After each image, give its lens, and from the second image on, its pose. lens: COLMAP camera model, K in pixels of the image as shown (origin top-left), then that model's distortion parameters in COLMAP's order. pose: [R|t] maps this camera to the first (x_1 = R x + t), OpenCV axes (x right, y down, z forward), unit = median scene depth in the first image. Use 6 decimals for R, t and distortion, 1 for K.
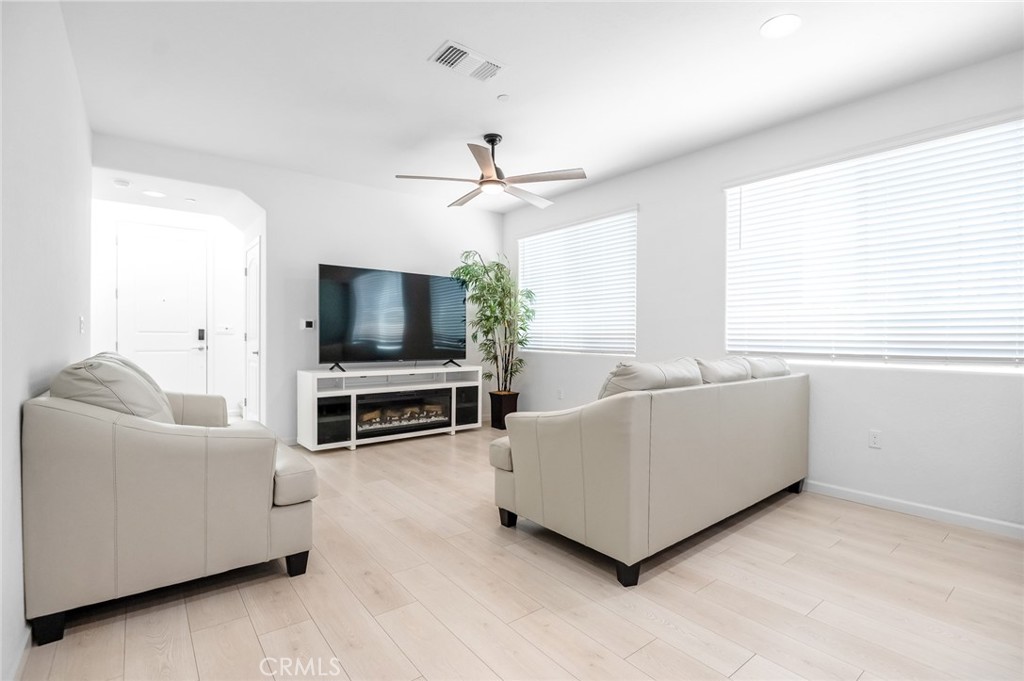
lens RADIAL K [[475.6, 0, 534.3], [0, 475.6, 348.1], [0, 0, 1]] dist [-0.018287, -0.003566]
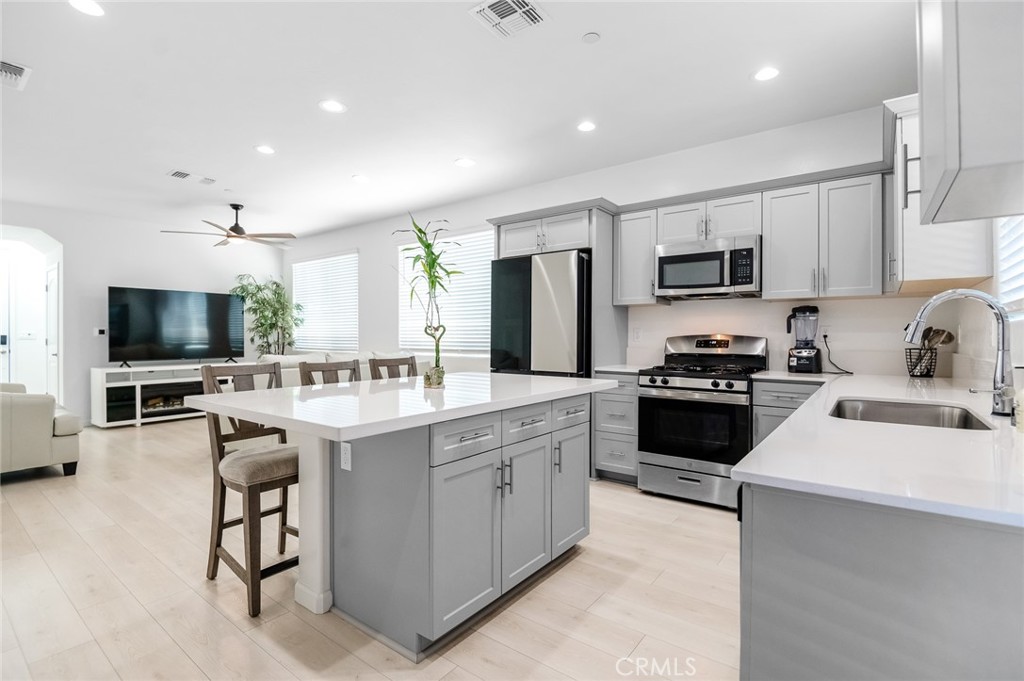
lens RADIAL K [[475.6, 0, 509.9], [0, 475.6, 341.3], [0, 0, 1]] dist [-0.018287, -0.003566]
pose [[0.975957, -0.010435, 0.217712, 0.336101], [0.012827, 0.999872, -0.009579, 0.001883], [-0.217584, 0.012142, 0.975966, -0.492697]]
